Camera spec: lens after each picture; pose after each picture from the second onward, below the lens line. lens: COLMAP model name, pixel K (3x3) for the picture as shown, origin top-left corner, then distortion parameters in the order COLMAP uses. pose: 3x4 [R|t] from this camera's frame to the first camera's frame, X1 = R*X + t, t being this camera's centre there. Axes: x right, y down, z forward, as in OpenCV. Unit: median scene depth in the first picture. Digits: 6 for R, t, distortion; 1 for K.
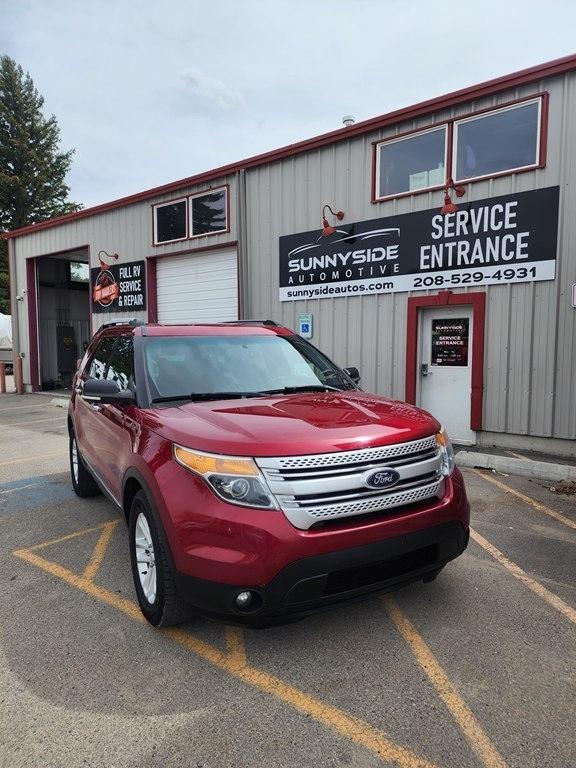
lens RADIAL K [[481.4, 0, 297.0], [0, 481.4, 392.3], [0, 0, 1]] dist [0.061073, -0.051112]
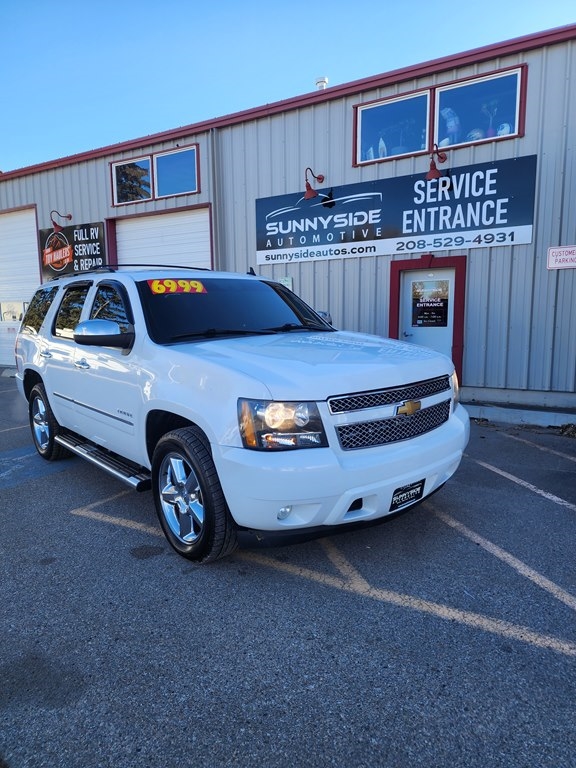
lens RADIAL K [[475.7, 0, 296.2], [0, 475.7, 385.5], [0, 0, 1]] dist [0.056280, -0.041708]
pose [[0.991381, -0.026273, 0.128351, -0.109348], [0.019826, 0.998489, 0.051248, 0.014393], [-0.129503, -0.048261, 0.990404, -0.003937]]
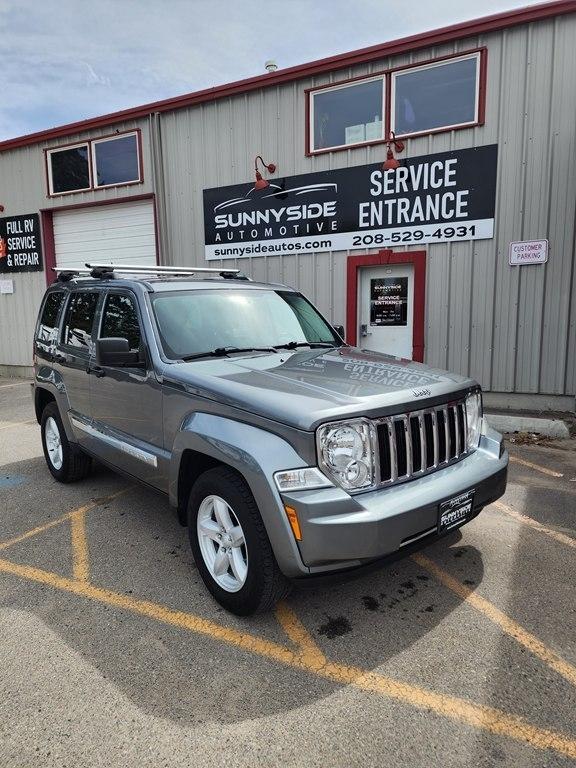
lens RADIAL K [[481.2, 0, 283.6], [0, 481.2, 383.8], [0, 0, 1]] dist [0.060361, -0.046030]
pose [[0.981582, -0.041745, 0.186427, -0.089545], [0.031925, 0.997955, 0.055369, 0.003461], [-0.188357, -0.048398, 0.980907, 0.050109]]
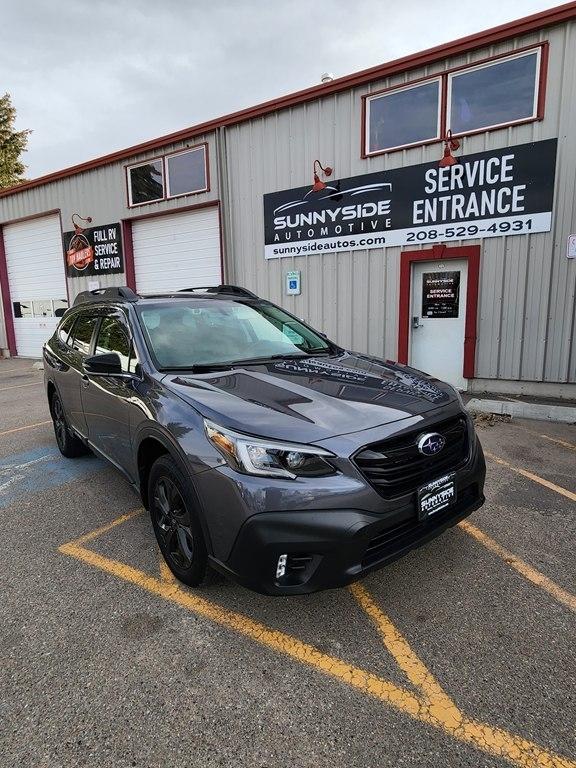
lens RADIAL K [[414.2, 0, 286.5], [0, 414.2, 382.9], [0, 0, 1]] dist [-0.004263, 0.001394]
pose [[0.993839, -0.039756, 0.103456, -0.114108], [0.031107, 0.995987, 0.083916, 0.000665], [-0.106377, -0.080181, 0.991088, 0.127219]]
